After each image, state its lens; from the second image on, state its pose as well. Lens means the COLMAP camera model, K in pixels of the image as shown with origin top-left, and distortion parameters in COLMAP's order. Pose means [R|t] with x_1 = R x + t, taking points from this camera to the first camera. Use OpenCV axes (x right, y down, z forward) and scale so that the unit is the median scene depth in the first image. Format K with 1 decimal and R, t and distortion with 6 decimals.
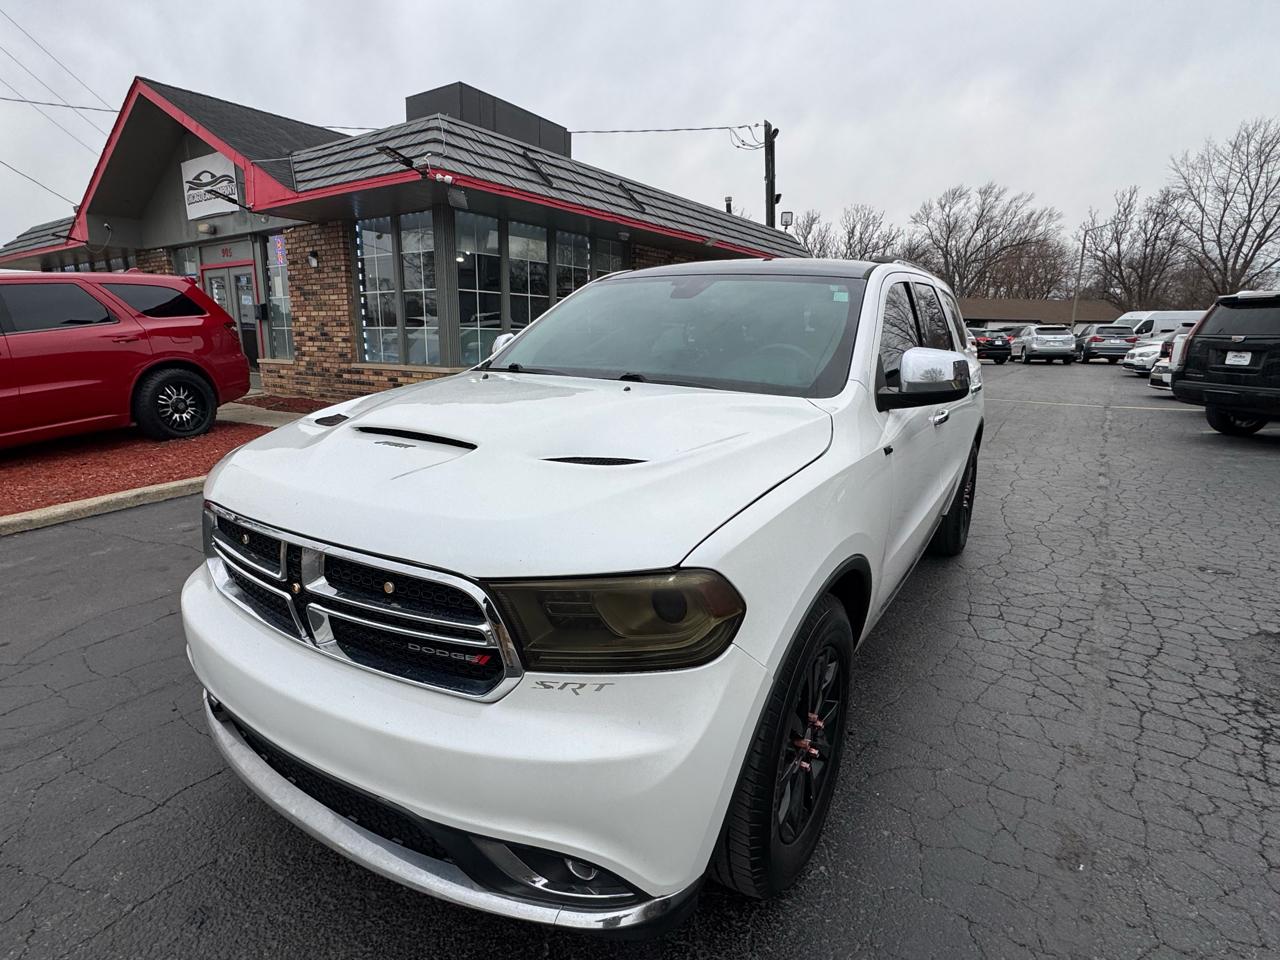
lens RADIAL K [[672.5, 0, 639.0], [0, 672.5, 481.2], [0, 0, 1]] dist [-0.005464, 0.000957]
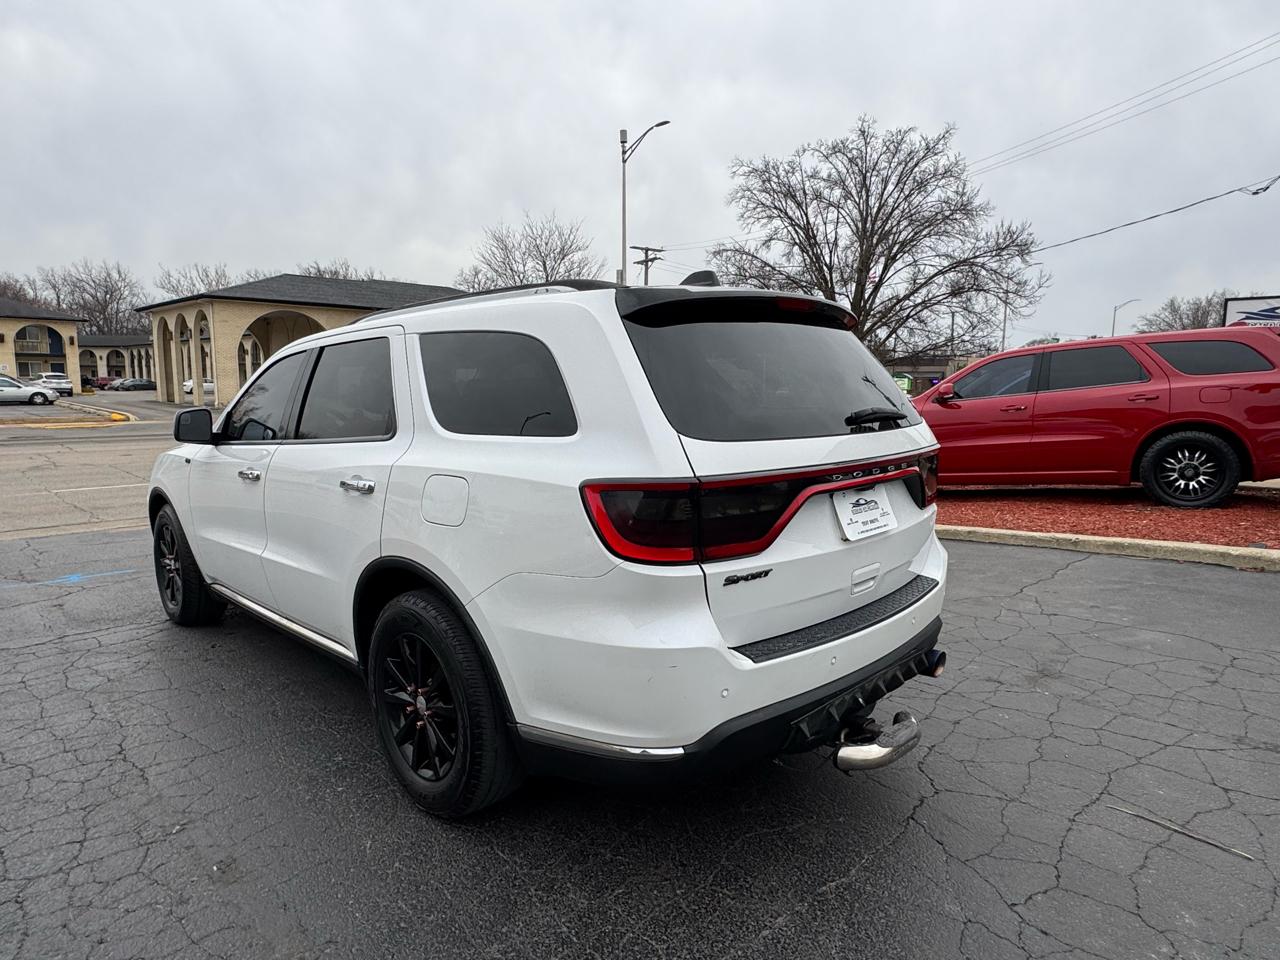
lens RADIAL K [[772.6, 0, 649.8], [0, 772.6, 486.1], [0, 0, 1]] dist [0.001956, -0.002554]
pose [[-0.160235, 0.123190, -0.979361, 0.294380], [-0.213172, 0.964449, 0.156192, -0.067438], [0.963785, 0.233800, -0.128278, 0.292529]]
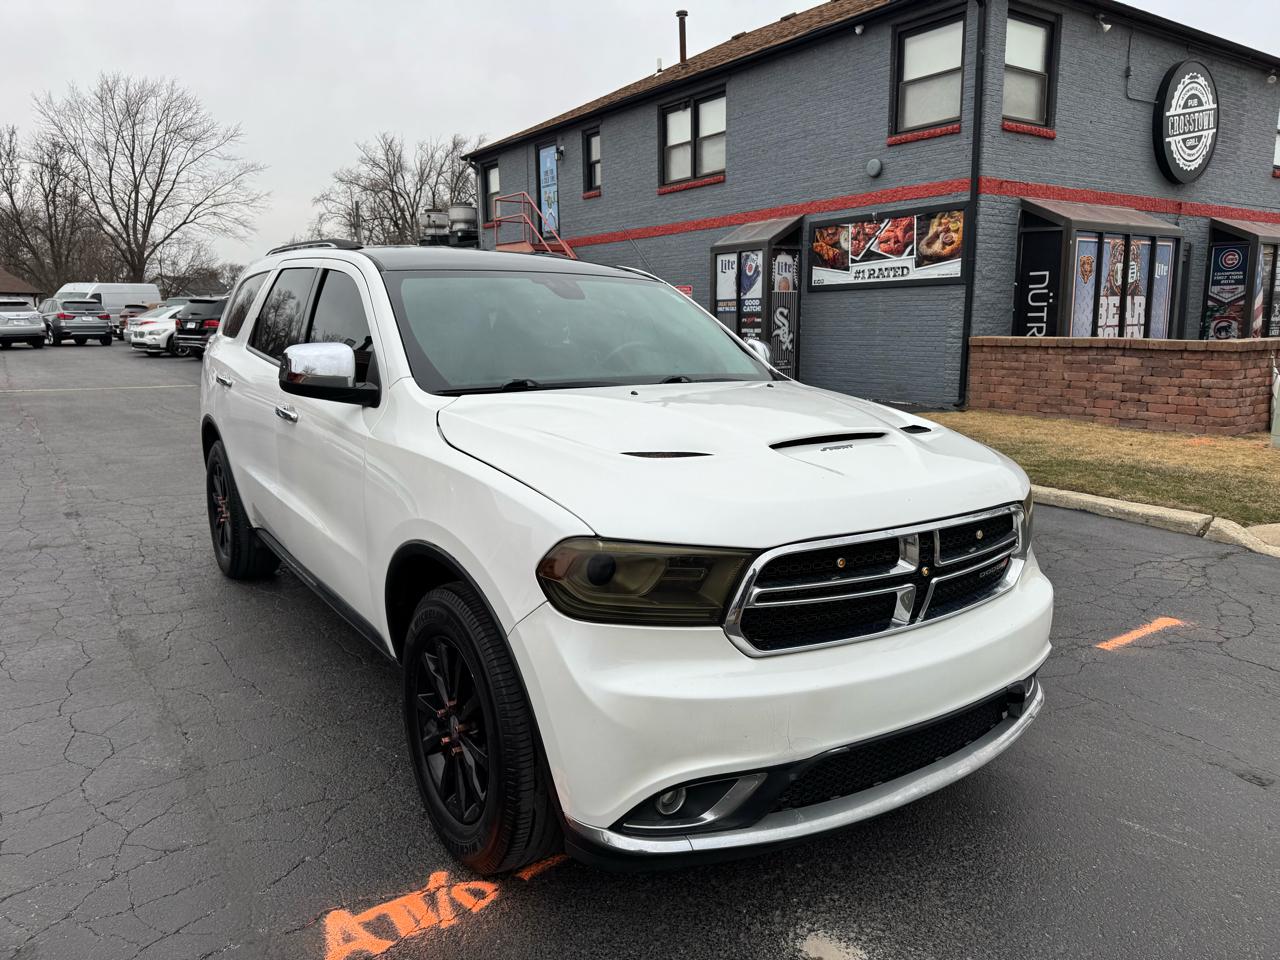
lens RADIAL K [[899.6, 0, 629.8], [0, 899.6, 473.8], [0, 0, 1]] dist [0.056857, -0.067743]
pose [[0.338660, -0.171014, 0.925237, -0.418519], [0.204386, 0.973235, 0.105075, 0.005114], [-0.918442, 0.153520, 0.364548, -0.053732]]
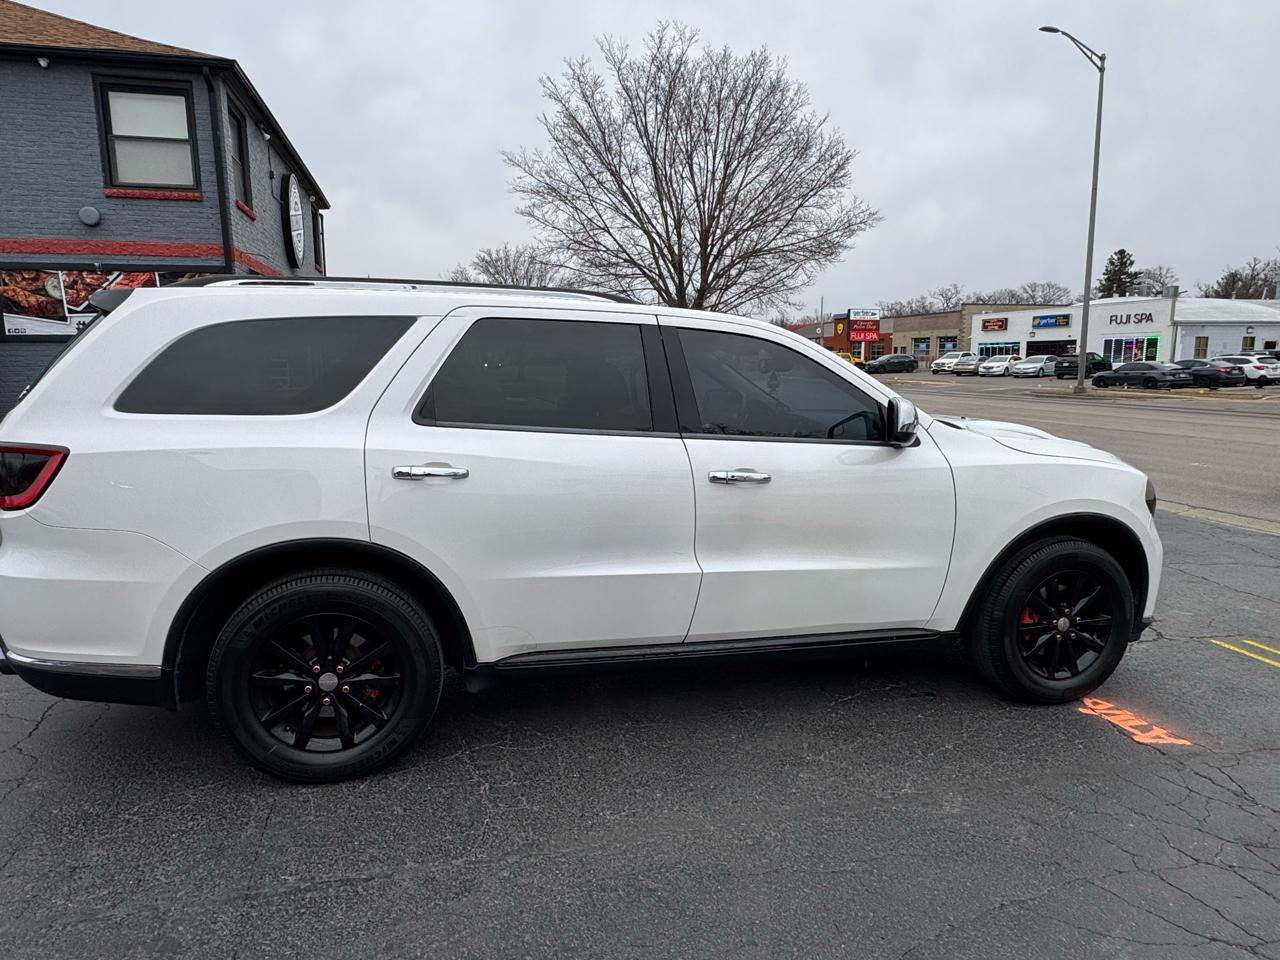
lens RADIAL K [[772.6, 0, 627.8], [0, 772.6, 473.6], [0, 0, 1]] dist [0.001956, -0.002554]
pose [[-0.766655, -0.095680, 0.634891, -0.290460], [0.132919, 0.943762, 0.302731, -0.097648], [-0.628151, 0.316479, -0.710822, 0.403853]]
